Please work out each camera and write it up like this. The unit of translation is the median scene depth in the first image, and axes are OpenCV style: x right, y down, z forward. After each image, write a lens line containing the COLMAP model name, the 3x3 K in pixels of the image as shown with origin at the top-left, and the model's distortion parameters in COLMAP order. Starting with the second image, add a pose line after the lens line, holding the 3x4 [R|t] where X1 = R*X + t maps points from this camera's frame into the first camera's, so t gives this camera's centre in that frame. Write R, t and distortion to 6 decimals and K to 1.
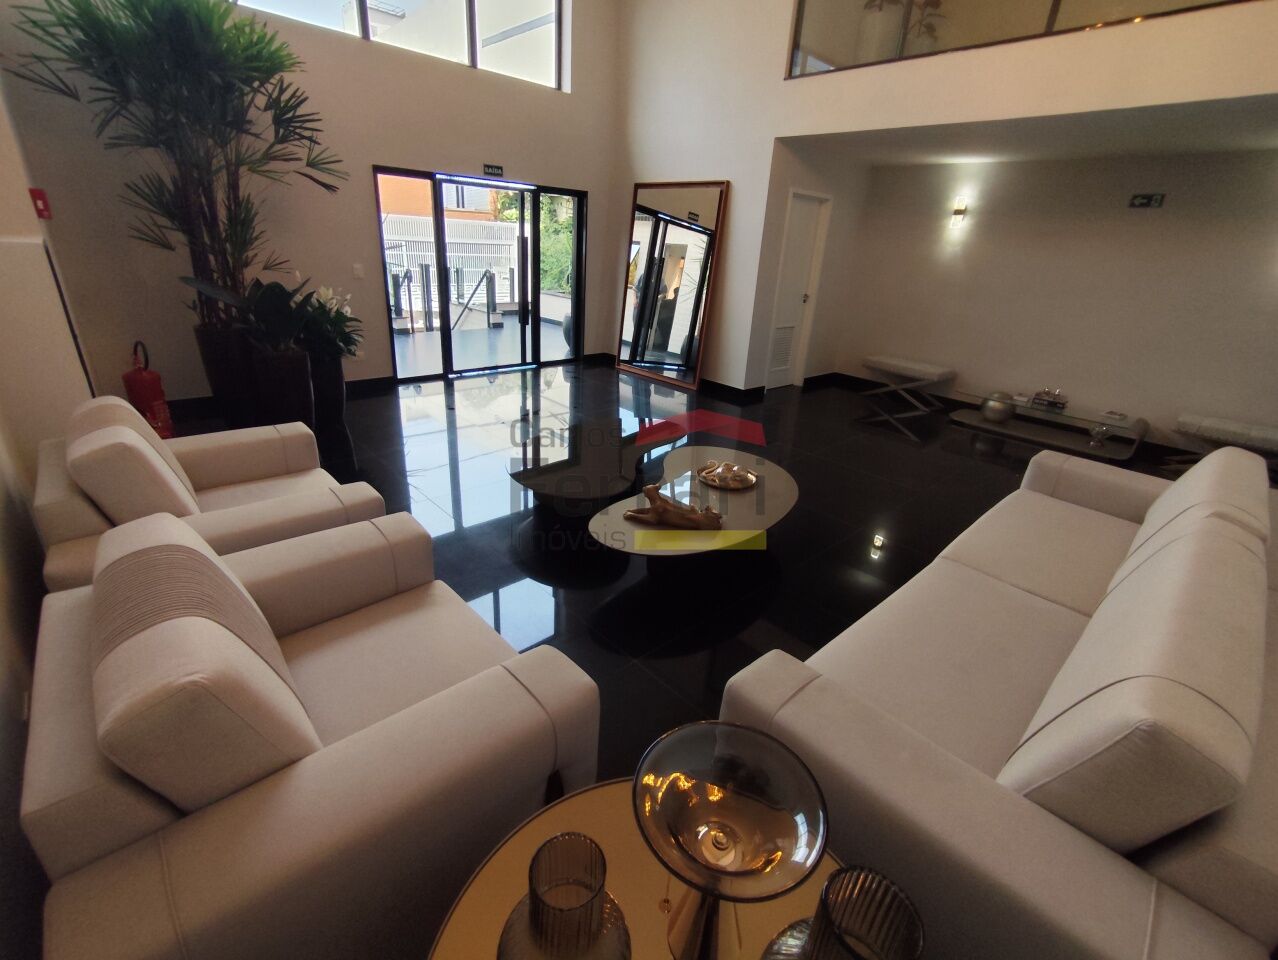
lens RADIAL K [[571.0, 0, 635.8], [0, 571.0, 482.9], [0, 0, 1]] dist [0.001163, 0.000053]
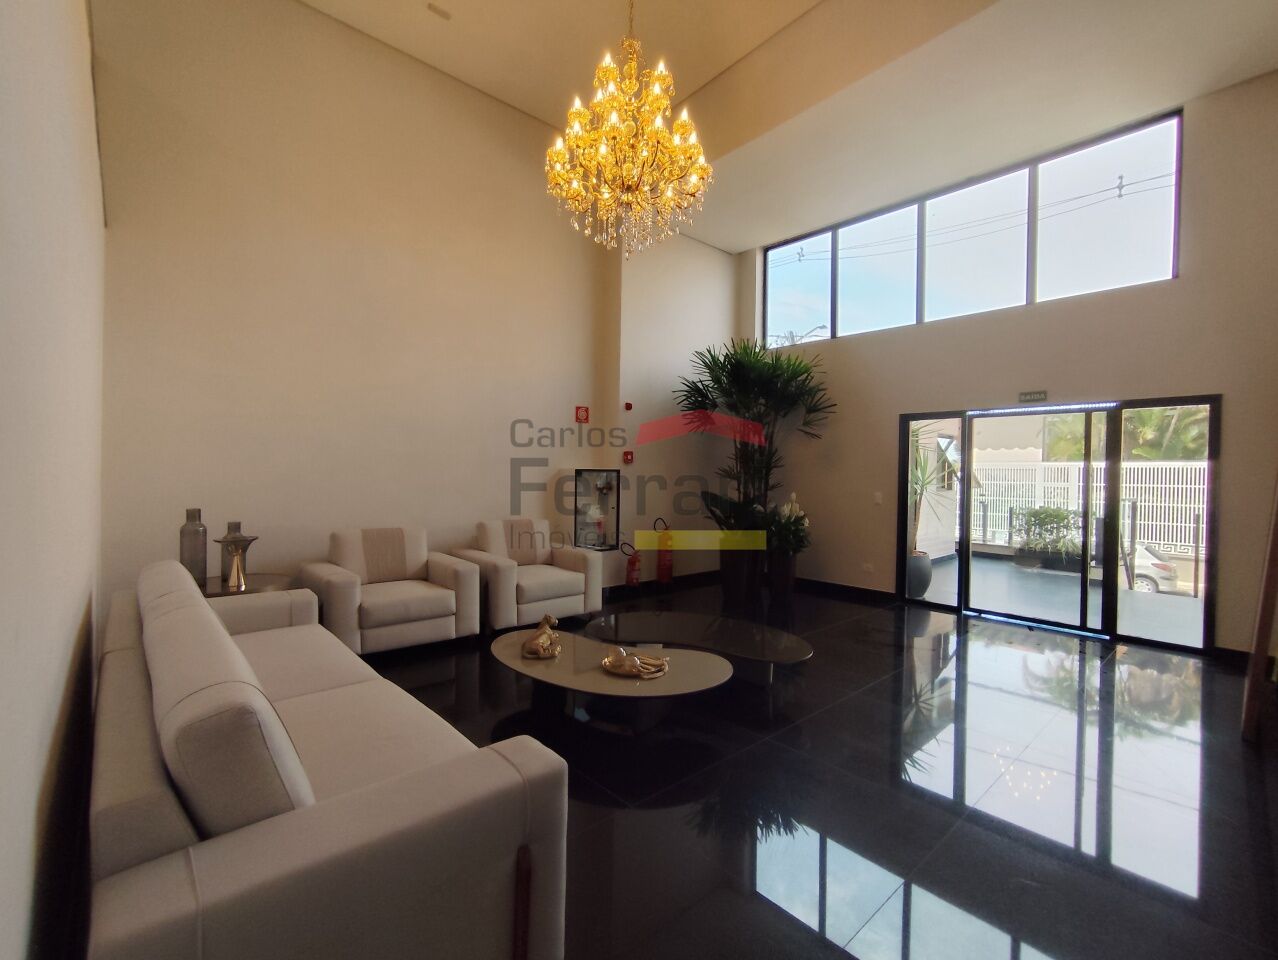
lens RADIAL K [[571.0, 0, 638.9], [0, 571.0, 476.1], [0, 0, 1]] dist [0.001163, 0.000053]
pose [[-0.011882, -0.047577, -0.998797, 0.627137], [-0.407357, 0.912452, -0.038618, -0.150487], [0.913192, 0.406408, -0.030223, 0.514204]]
